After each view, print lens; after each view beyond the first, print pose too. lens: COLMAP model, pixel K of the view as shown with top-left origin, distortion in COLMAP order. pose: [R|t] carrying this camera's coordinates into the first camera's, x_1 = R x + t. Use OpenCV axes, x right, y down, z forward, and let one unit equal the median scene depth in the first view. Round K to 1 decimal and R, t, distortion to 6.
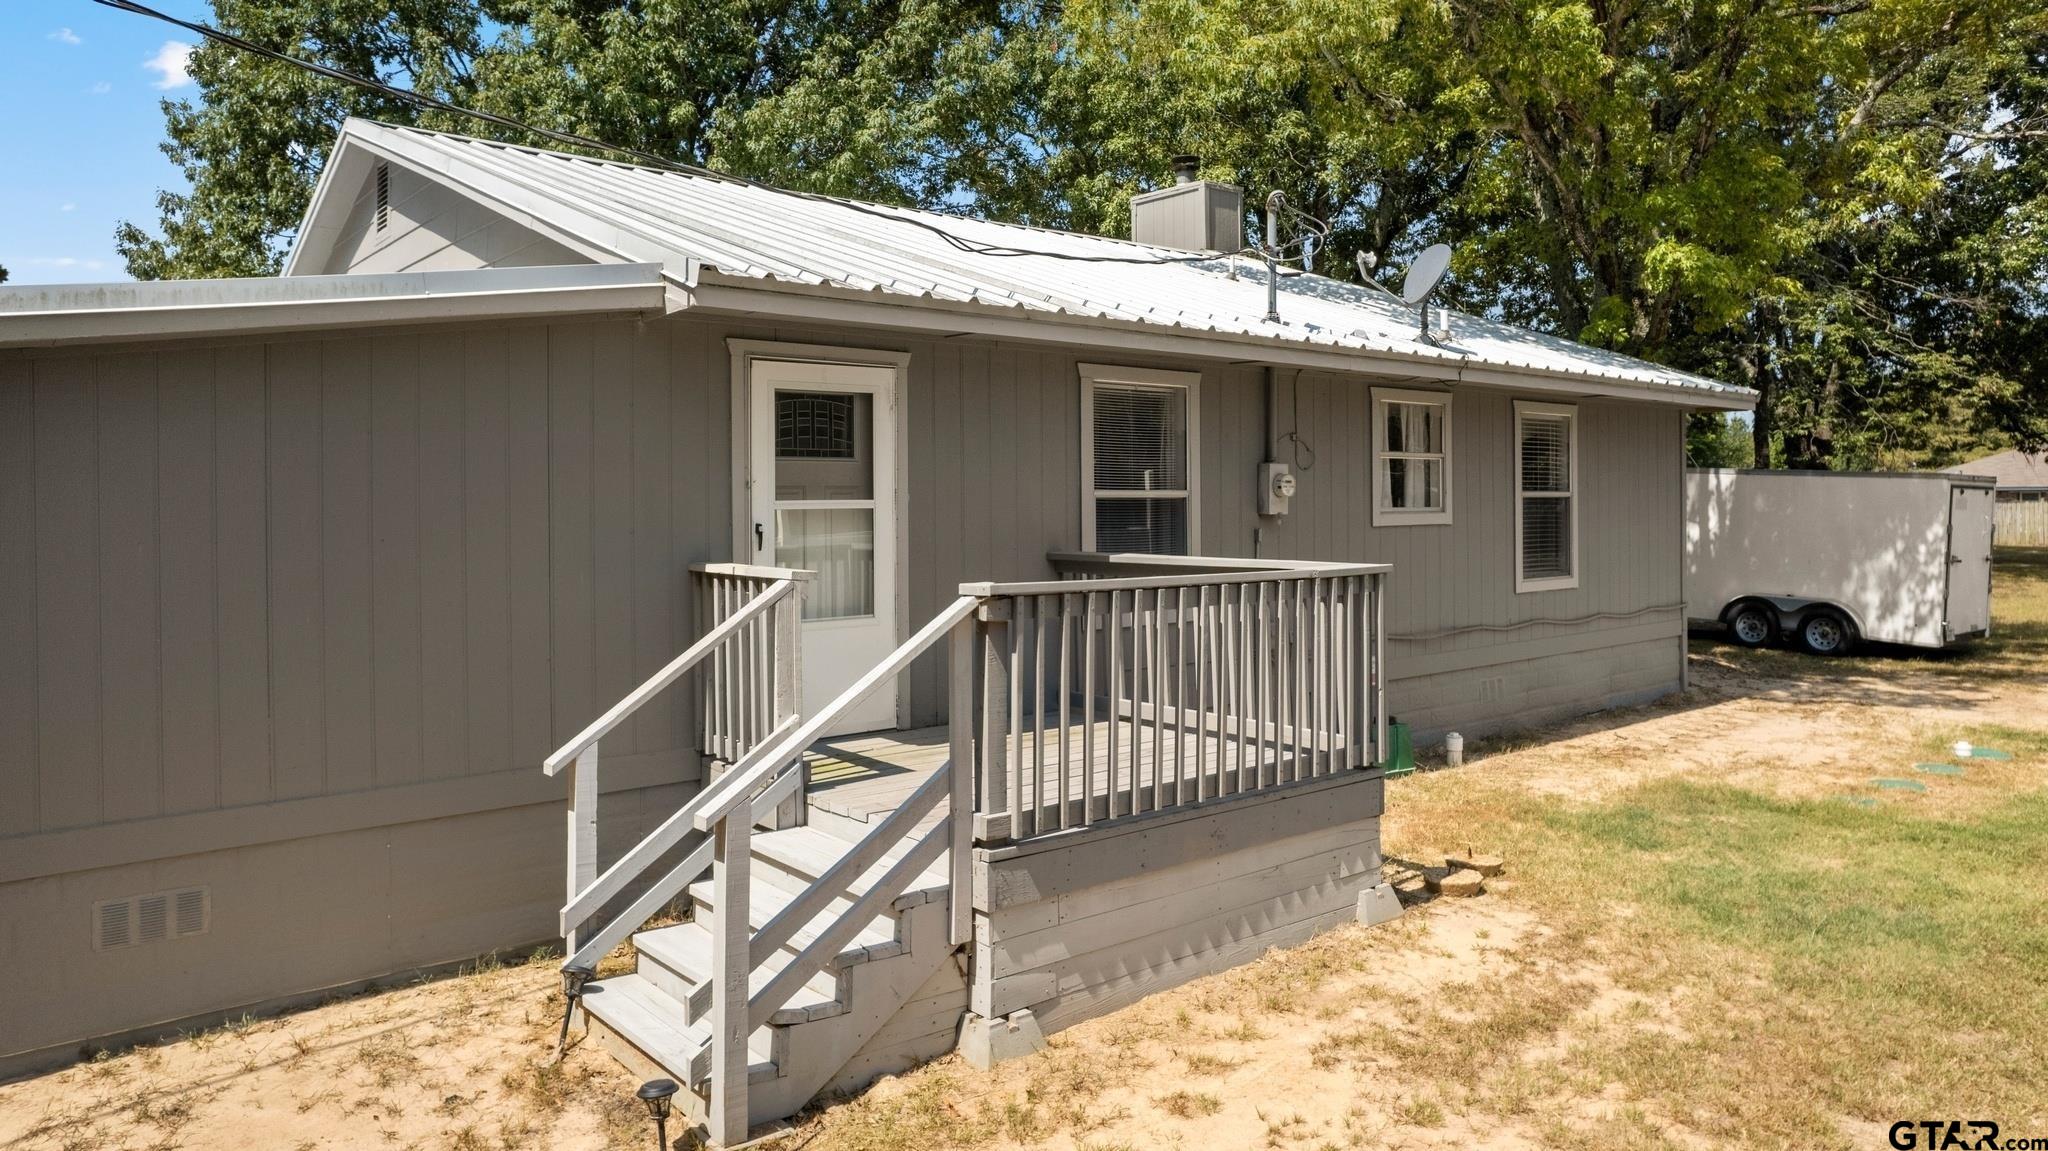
lens RADIAL K [[1354.8, 0, 1029.1], [0, 1354.8, 512.3], [0, 0, 1]] dist [-0.060726, 0.051435]
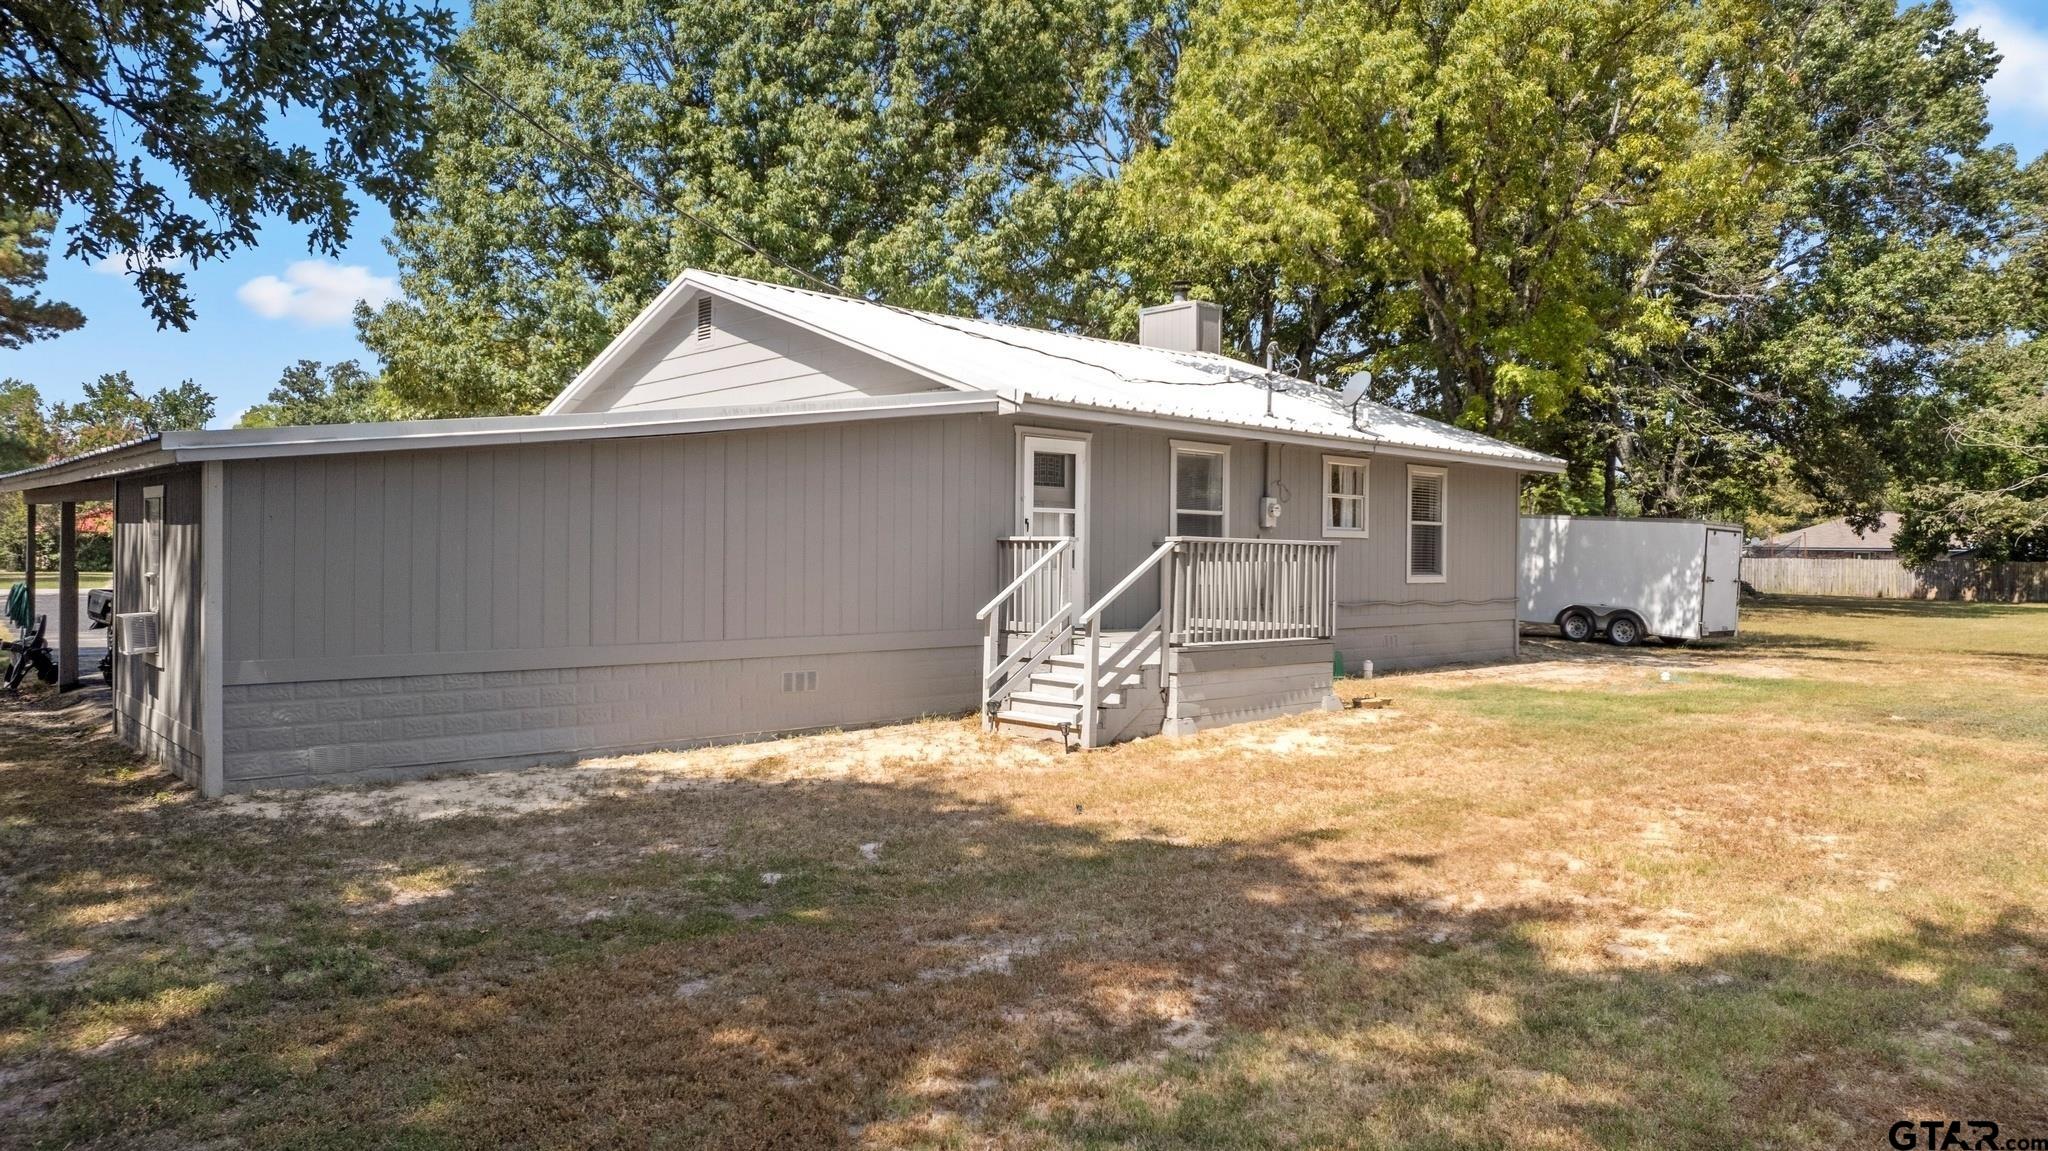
lens RADIAL K [[1352.9, 0, 1024.0], [0, 1352.9, 575.5], [0, 0, 1]] dist [-0.045004, 0.001640]
pose [[0.998327, 0.015895, 0.055598, -0.179883], [-0.016282, 0.999846, 0.006511, 0.045510], [-0.055486, -0.007405, 0.998432, -0.568767]]
